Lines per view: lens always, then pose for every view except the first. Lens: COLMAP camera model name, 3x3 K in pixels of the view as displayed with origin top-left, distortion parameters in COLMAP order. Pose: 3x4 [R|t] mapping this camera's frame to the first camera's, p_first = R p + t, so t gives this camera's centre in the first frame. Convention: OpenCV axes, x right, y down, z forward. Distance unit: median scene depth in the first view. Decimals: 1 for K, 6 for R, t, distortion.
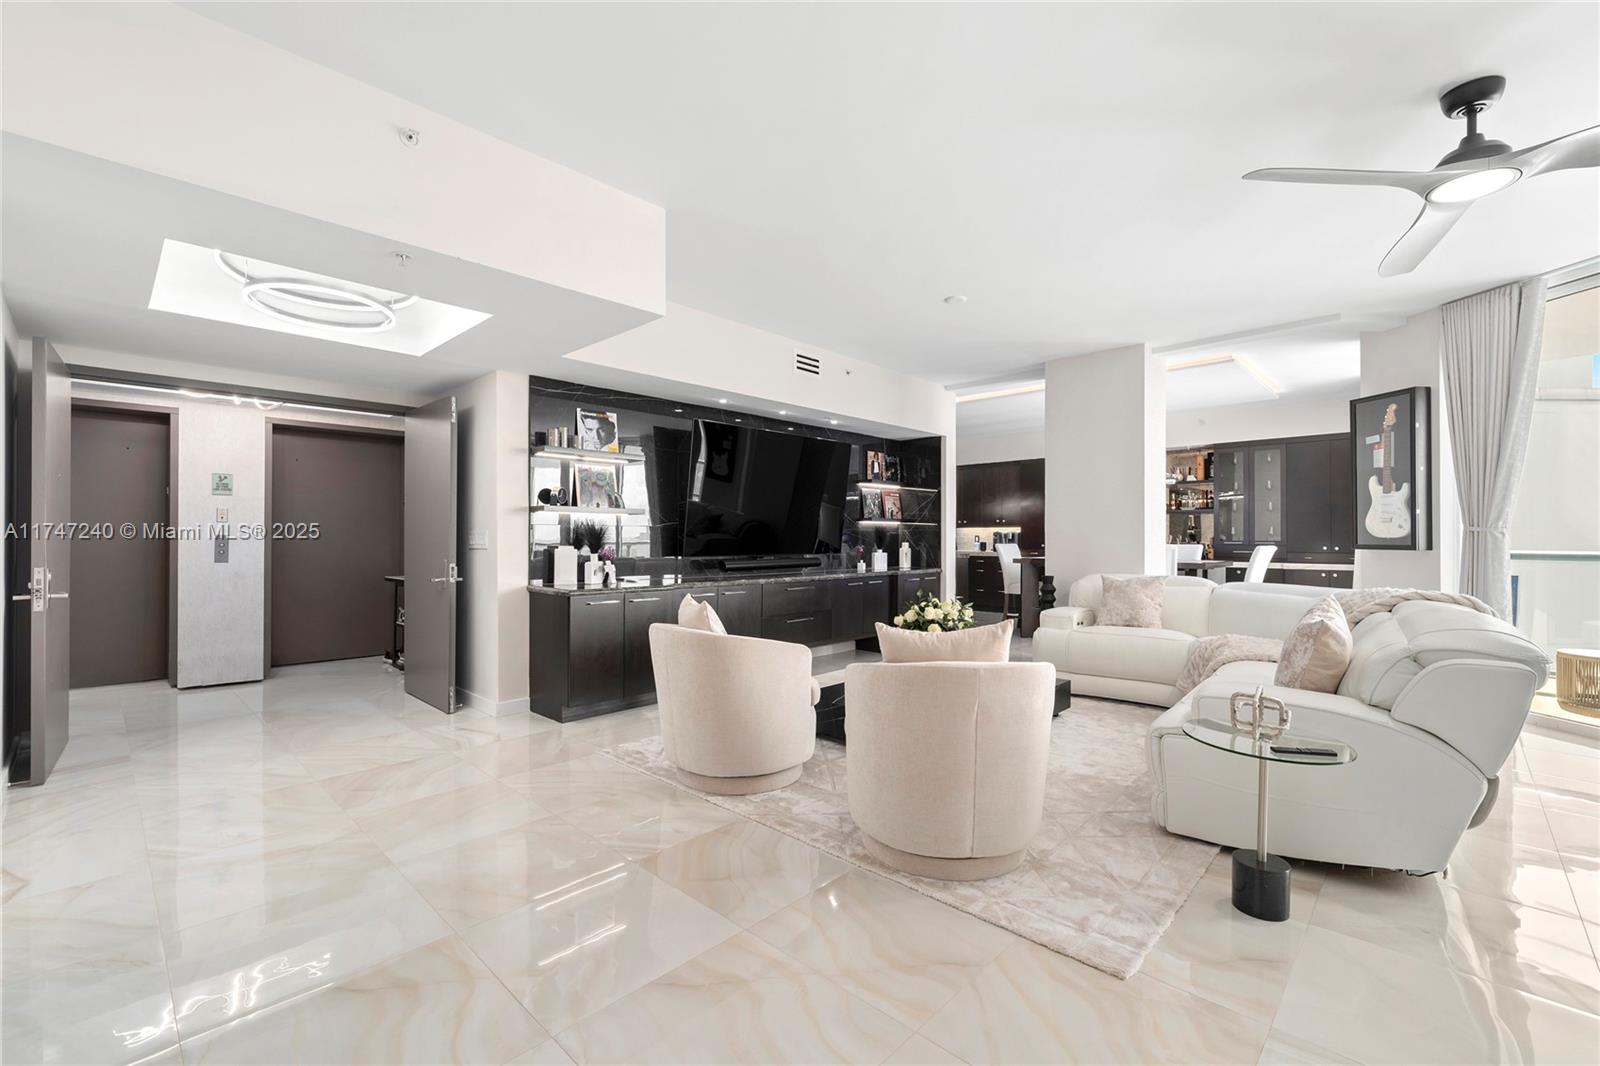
lens RADIAL K [[680.6, 0, 800.0], [0, 680.6, 533.0], [0, 0, 1]] dist [-0.000947, -0.000303]
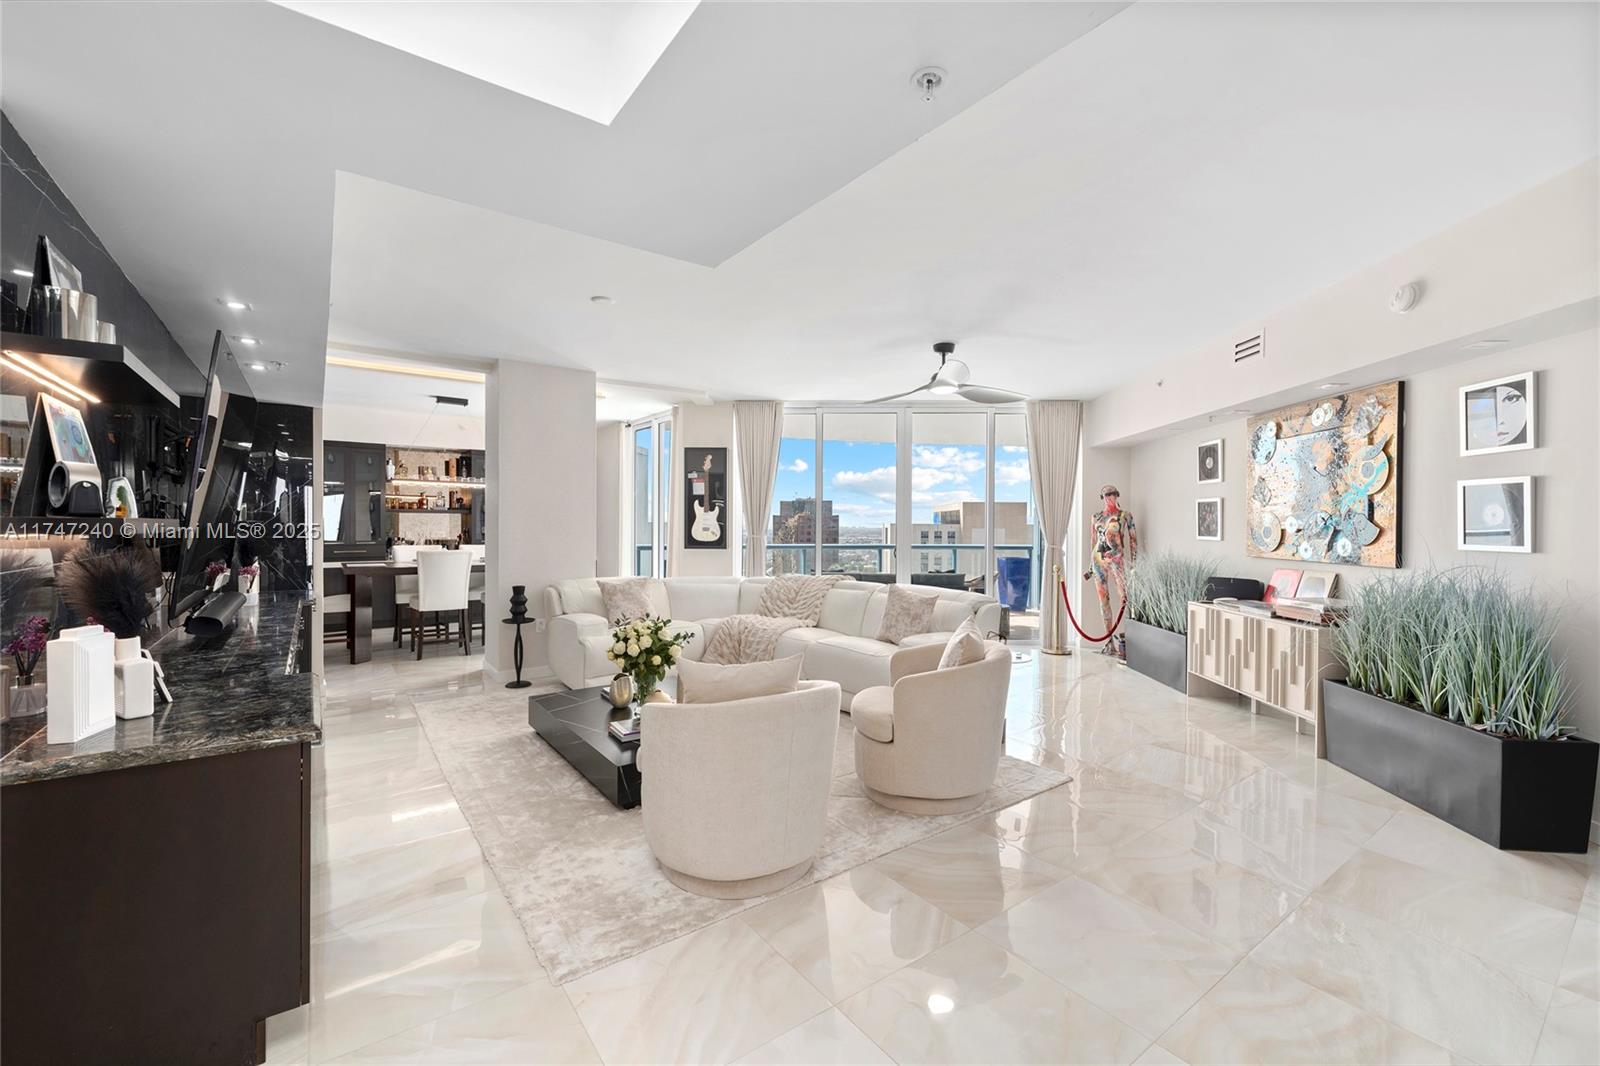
lens RADIAL K [[665.0, 0, 802.4], [0, 665.0, 527.9], [0, 0, 1]] dist [0.000991, 0.000121]
pose [[0.173457, -0.007684, 0.984811, -0.585063], [-0.010177, 0.999902, 0.009595, -0.039592], [-0.984789, -0.011687, 0.173362, 0.526509]]
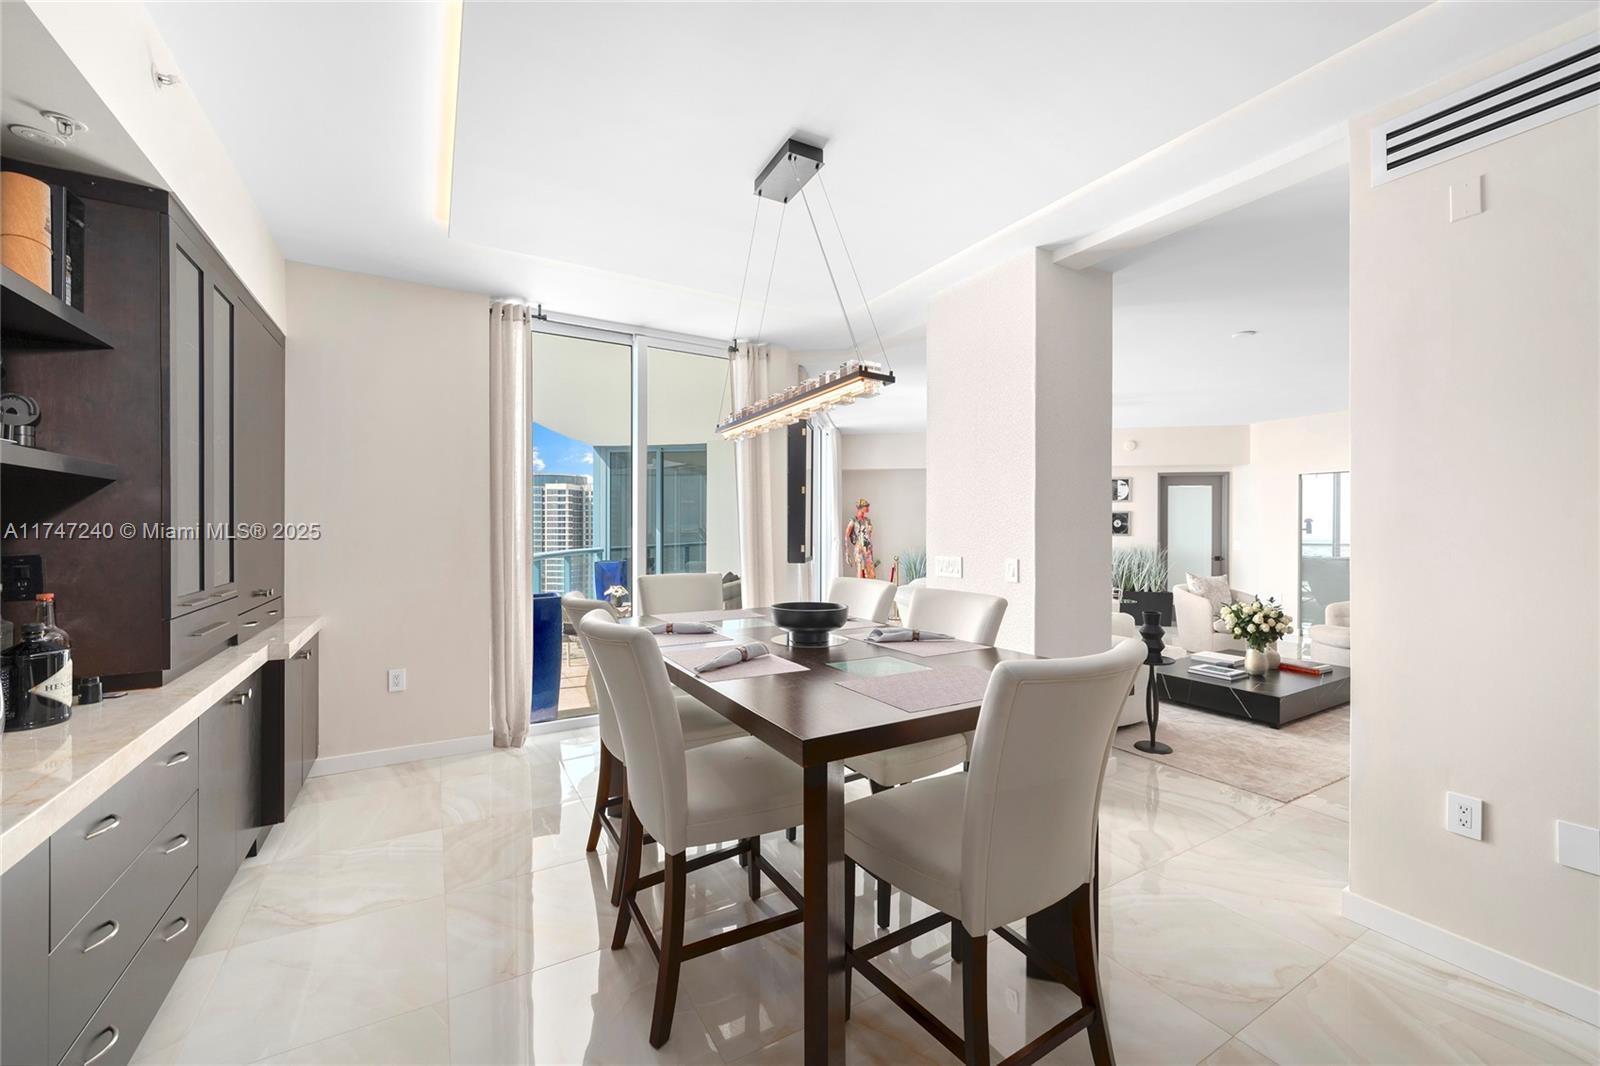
lens RADIAL K [[640.4, 0, 800.0], [0, 640.4, 533.0], [0, 0, 1]] dist [-0.002098, -0.000187]
pose [[-0.963461, -0.002895, 0.267833, 0.589565], [-0.003502, 0.999992, -0.001791, -0.018006], [-0.267825, -0.002664, -0.963464, 2.023422]]
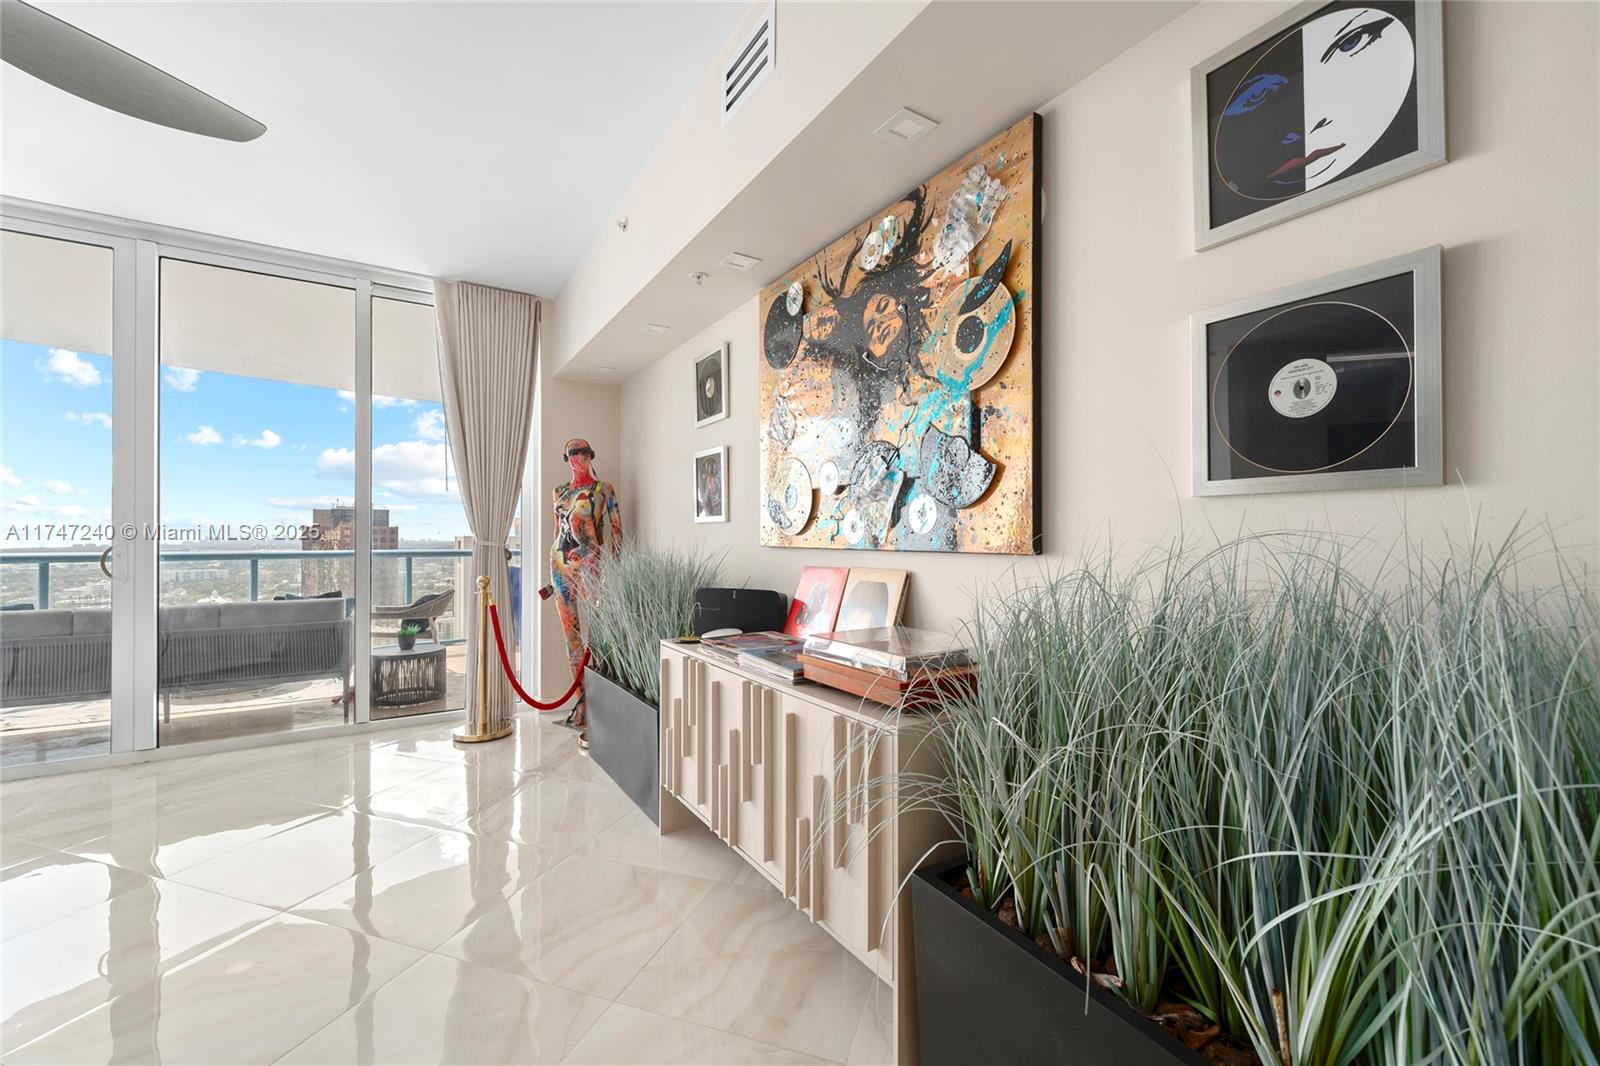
lens RADIAL K [[639.0, 0, 801.6], [0, 639.0, 527.7], [0, 0, 1]] dist [0.000968, -0.000122]
pose [[-0.418526, 0.012054, 0.908125, 0.067139], [-0.006043, 0.999853, -0.016057, 0.000830], [-0.908185, -0.012208, -0.418391, 0.211107]]
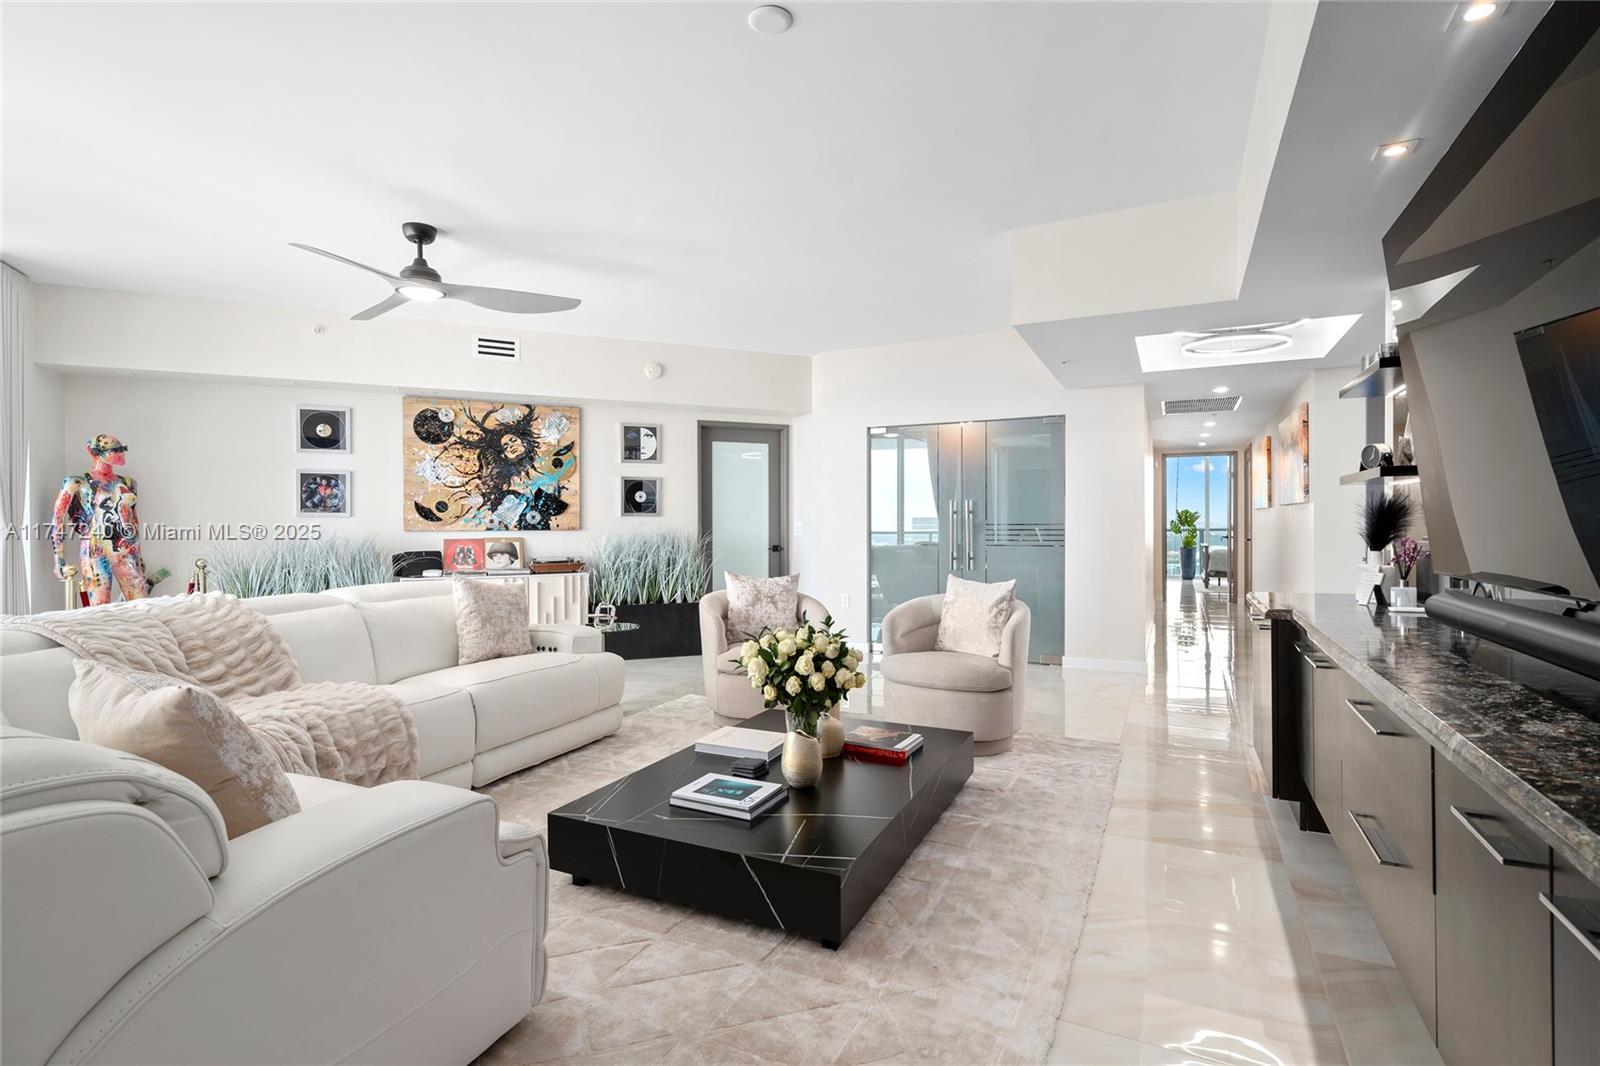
lens RADIAL K [[762.5, 0, 801.6], [0, 762.5, 524.8], [0, 0, 1]] dist [0.000612, 0.000111]
pose [[-0.953559, 0.003797, -0.301182, 0.336075], [0.006797, 0.999937, -0.008915, 0.014204], [0.301130, -0.010548, -0.953525, 1.398851]]
